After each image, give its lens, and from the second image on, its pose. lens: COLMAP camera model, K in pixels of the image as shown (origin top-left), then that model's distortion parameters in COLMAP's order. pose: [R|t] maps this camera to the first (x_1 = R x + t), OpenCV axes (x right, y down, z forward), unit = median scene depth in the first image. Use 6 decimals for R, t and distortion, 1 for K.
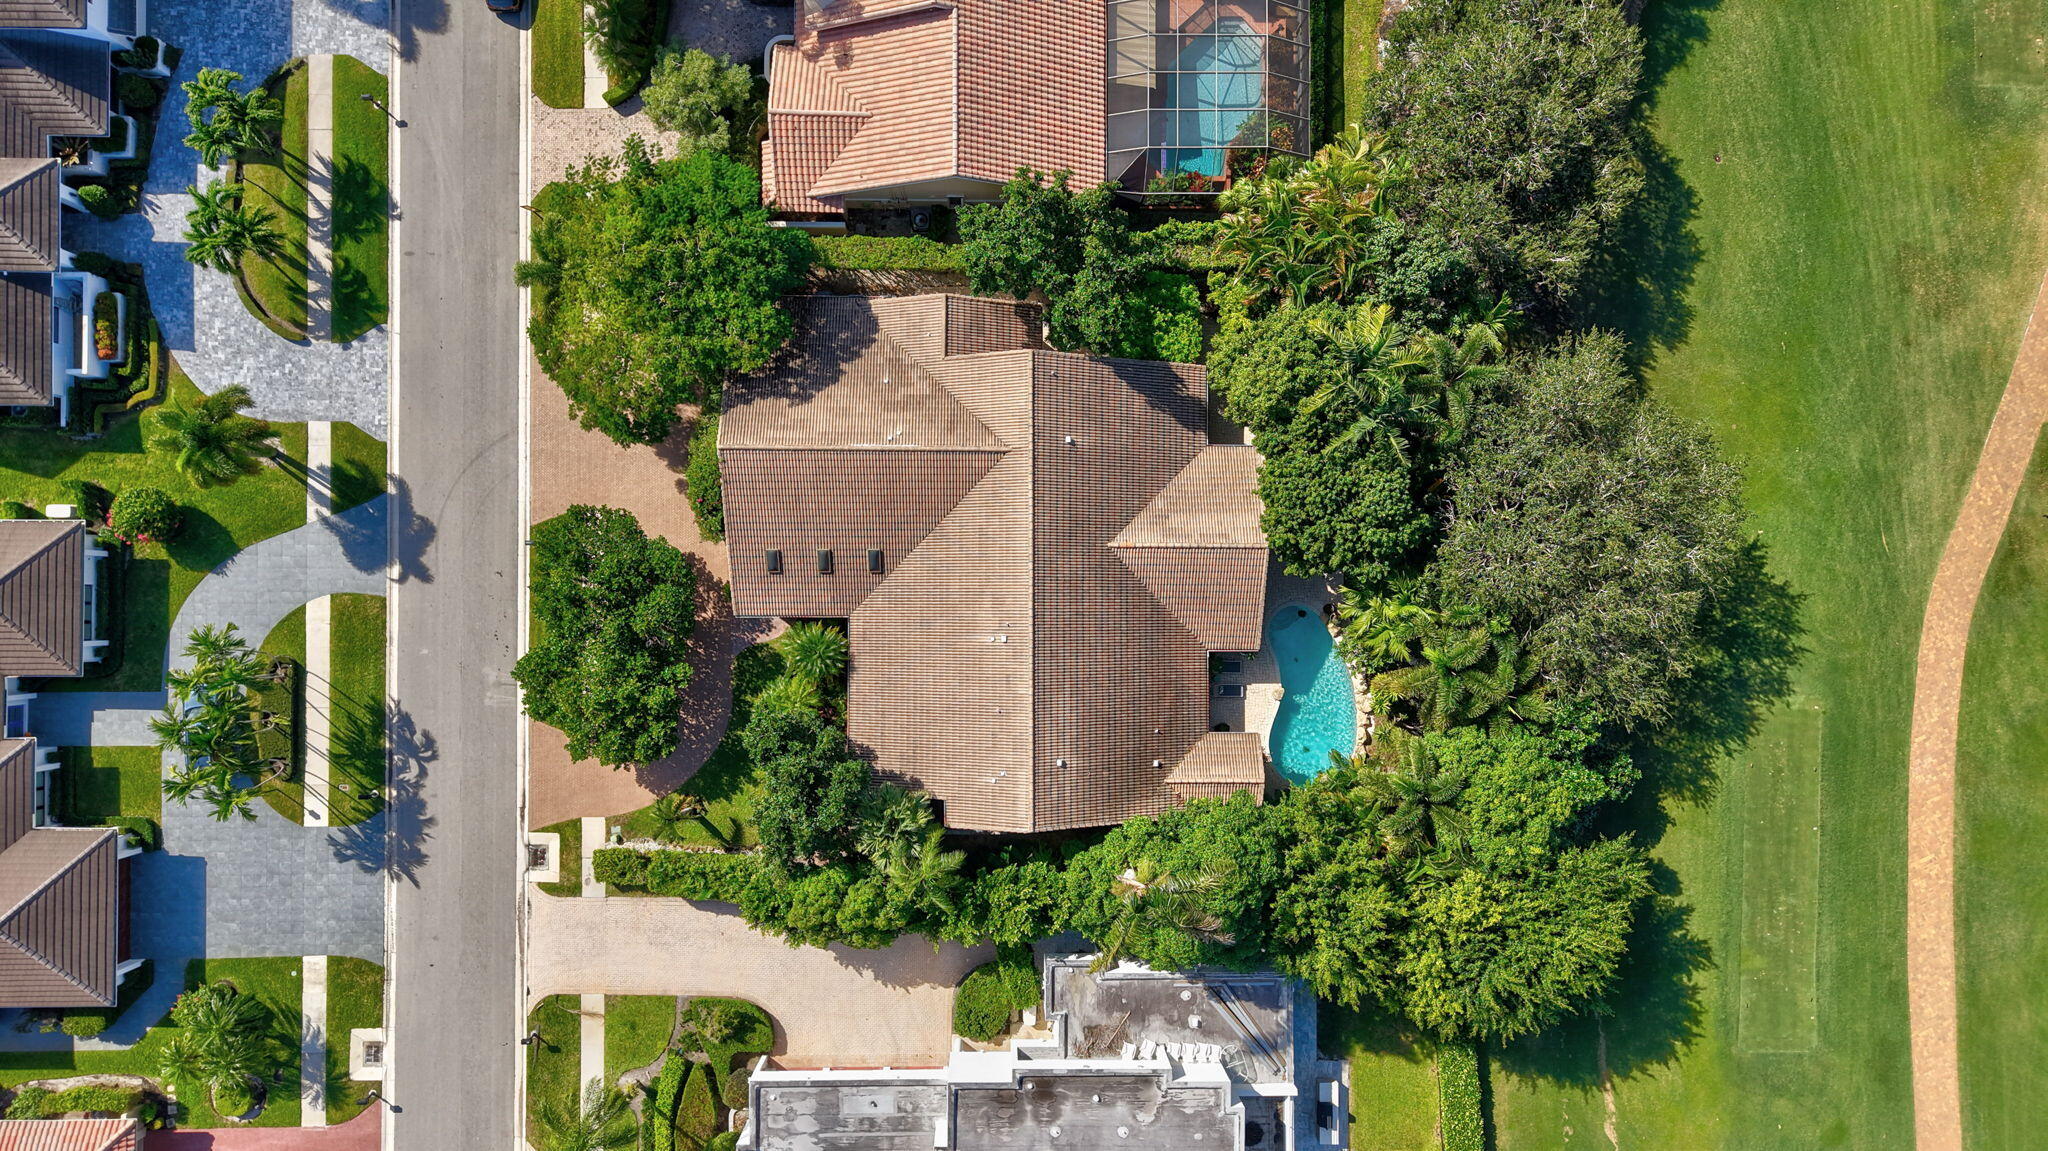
lens RADIAL K [[1373.7, 0, 1024.0], [0, 1373.7, 575.5], [0, 0, 1]] dist [0.028727, -0.025896]
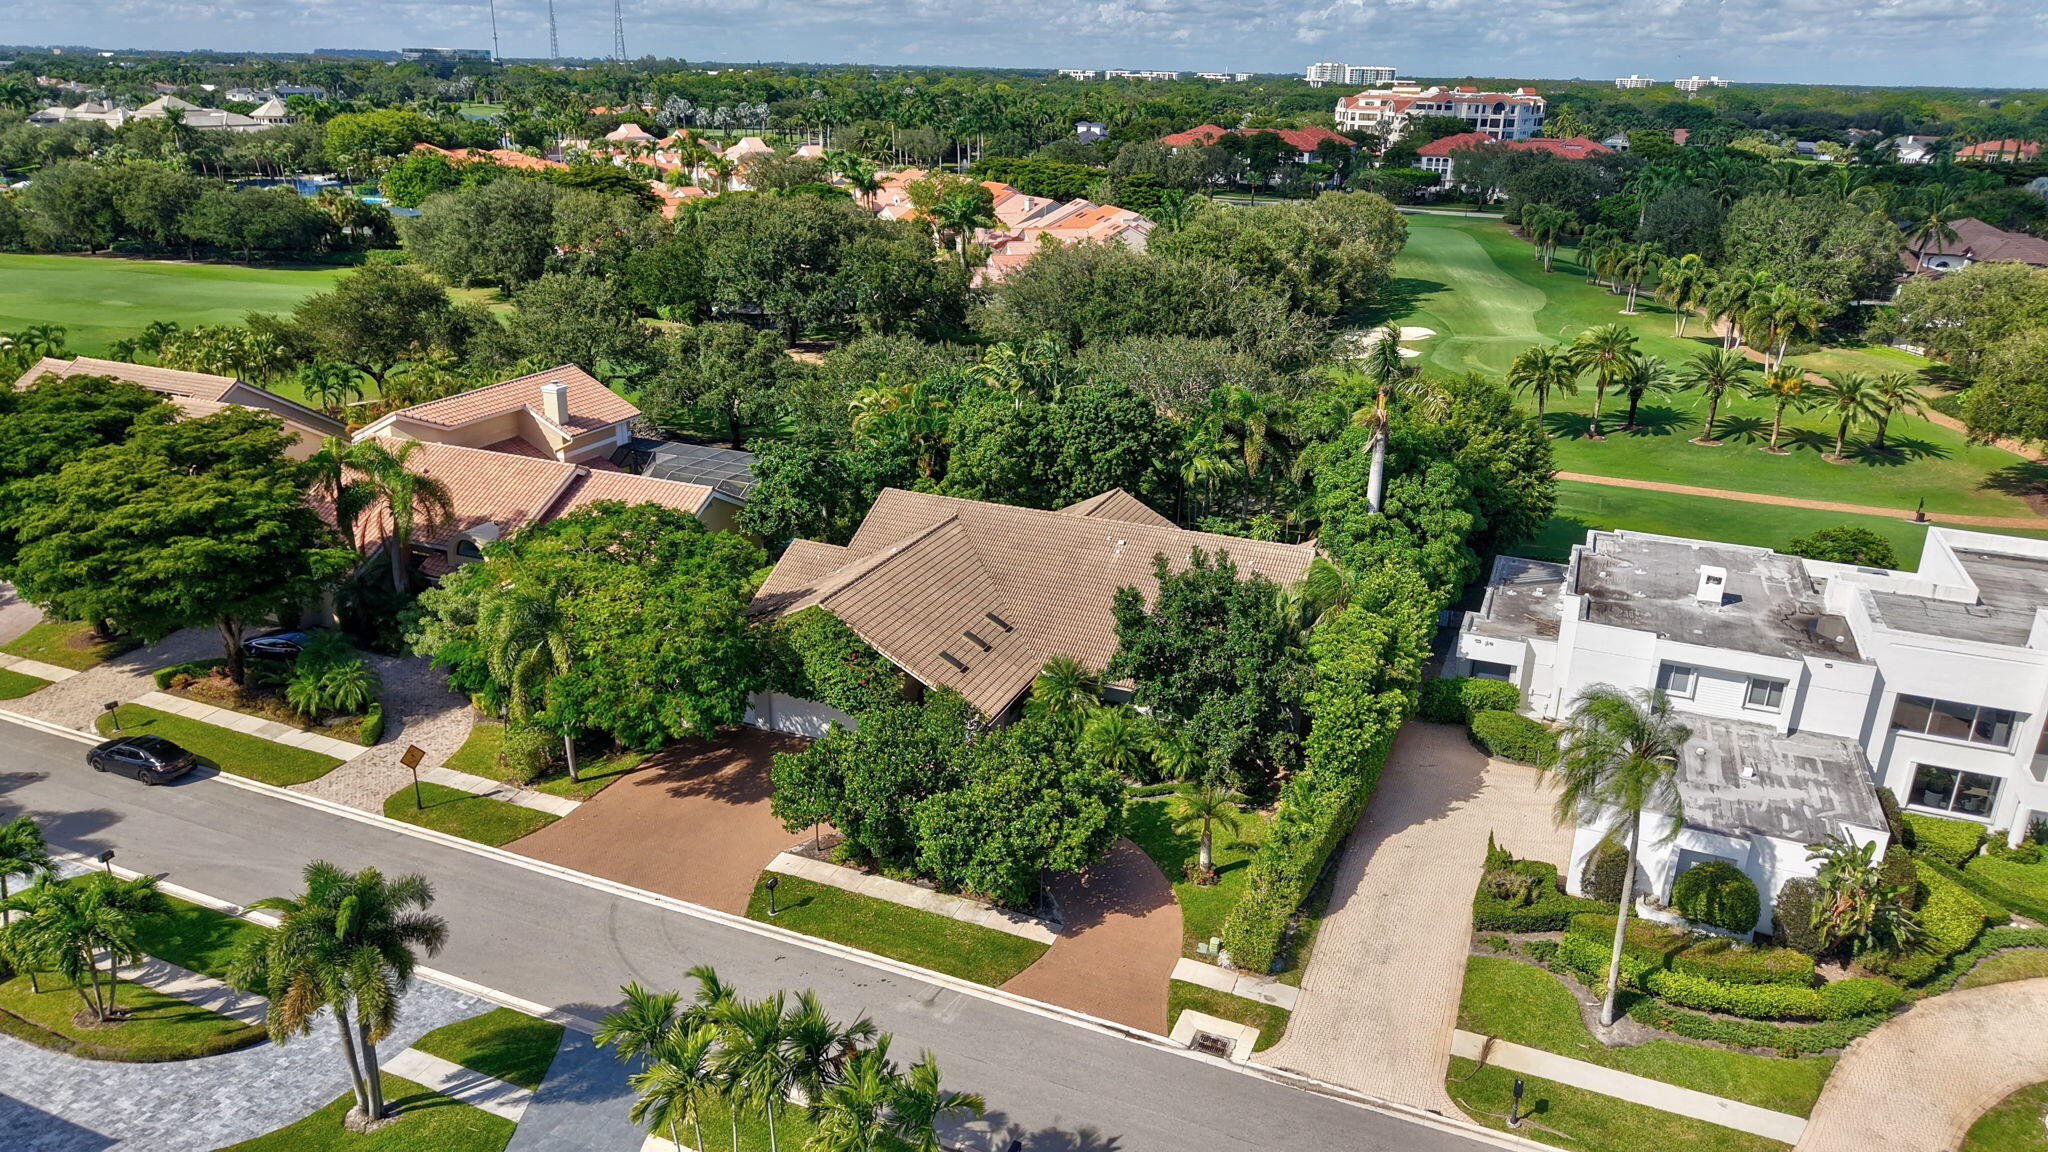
lens RADIAL K [[1373.7, 0, 1024.0], [0, 1373.7, 576.0], [0, 0, 1]] dist [0.028727, -0.025896]
pose [[0.383697, -0.334834, 0.860617, -0.843010], [0.923183, 0.161847, -0.348623, 0.307521], [-0.022557, 0.928273, 0.371214, 0.583748]]
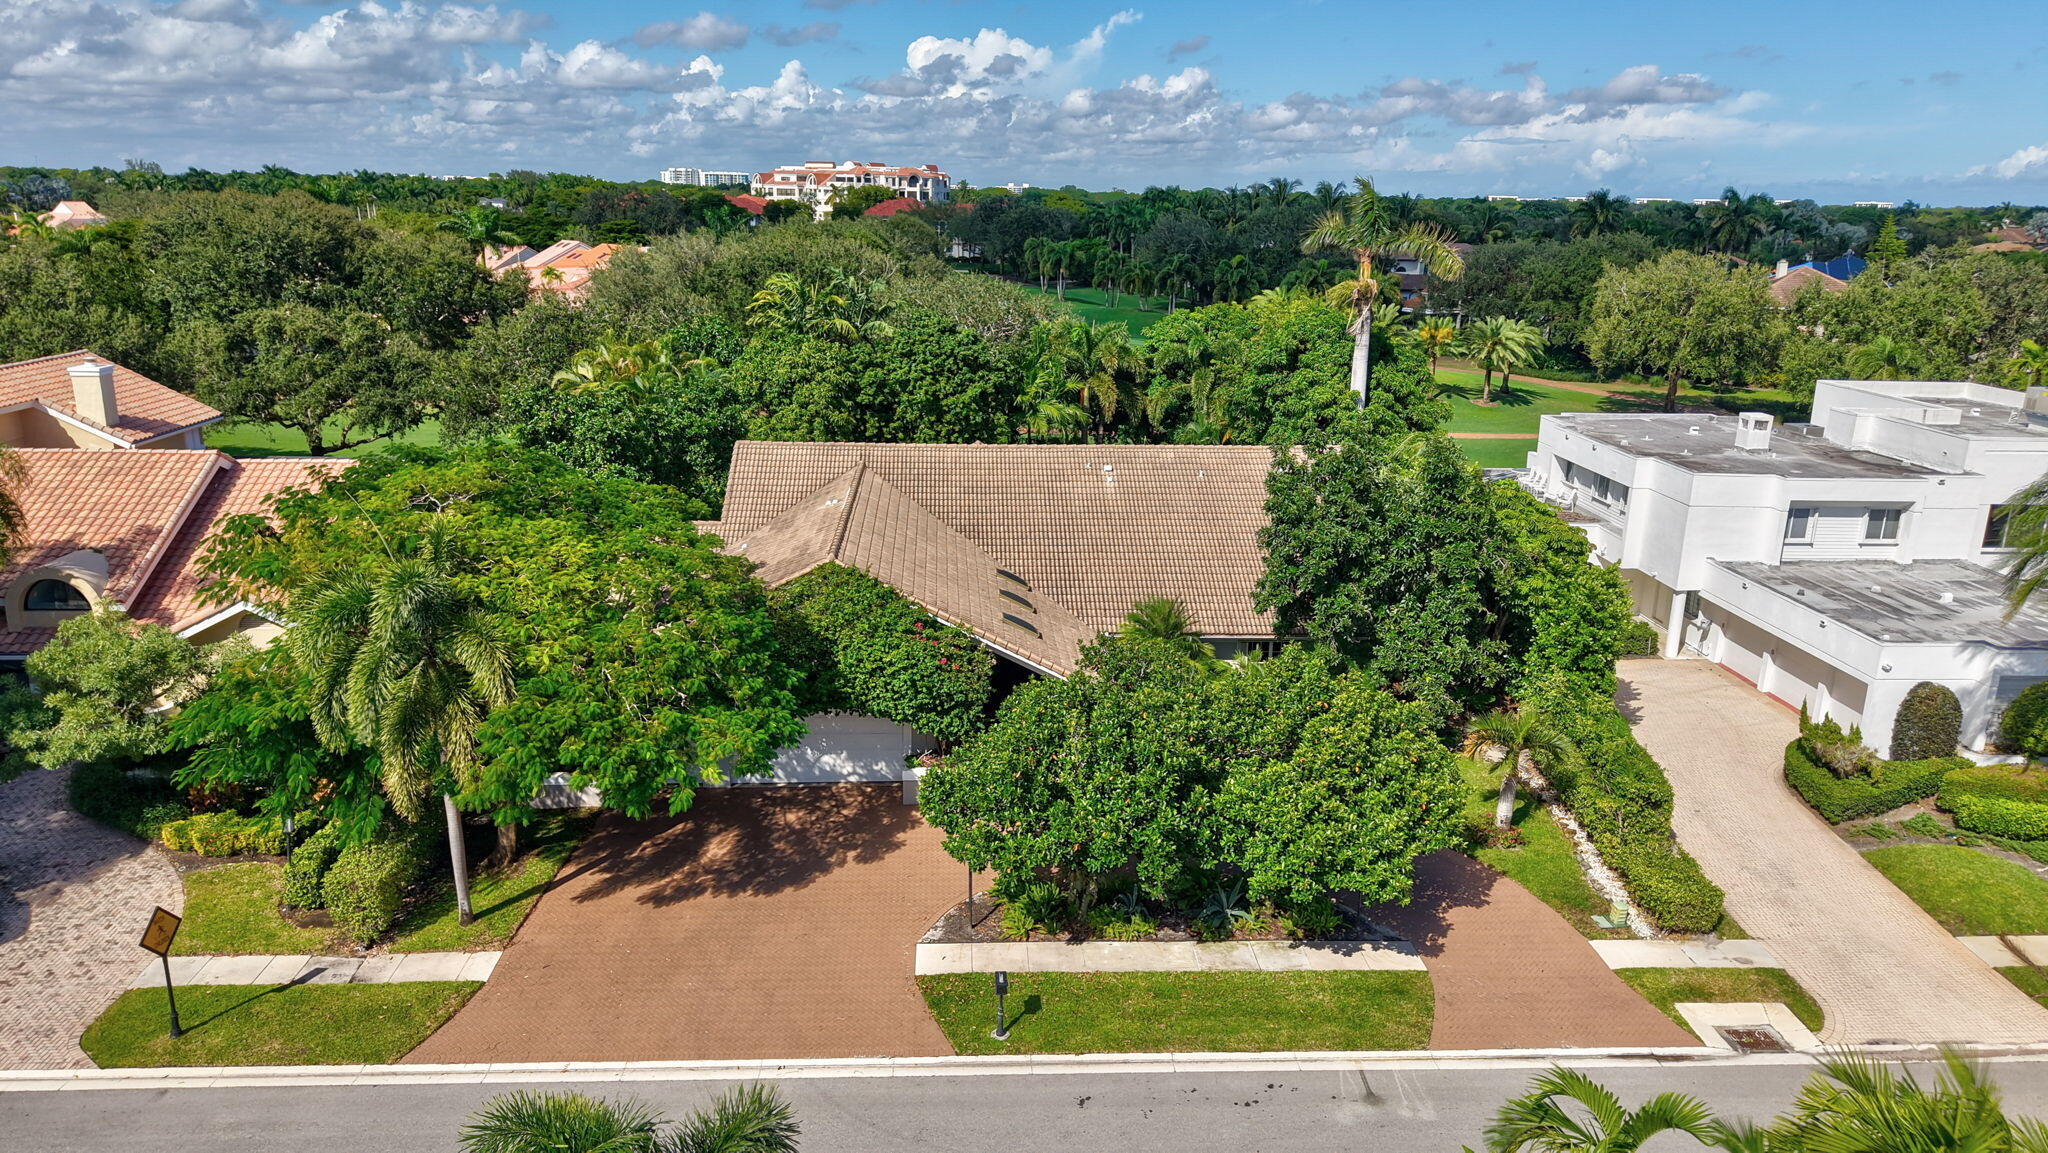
lens RADIAL K [[1373.7, 0, 1024.0], [0, 1373.7, 576.5], [0, 0, 1]] dist [0.028727, -0.025896]
pose [[-0.053522, -0.291823, 0.954974, -0.698863], [0.998042, 0.015371, 0.060633, -0.042187], [-0.032373, 0.956349, 0.290429, 0.755177]]
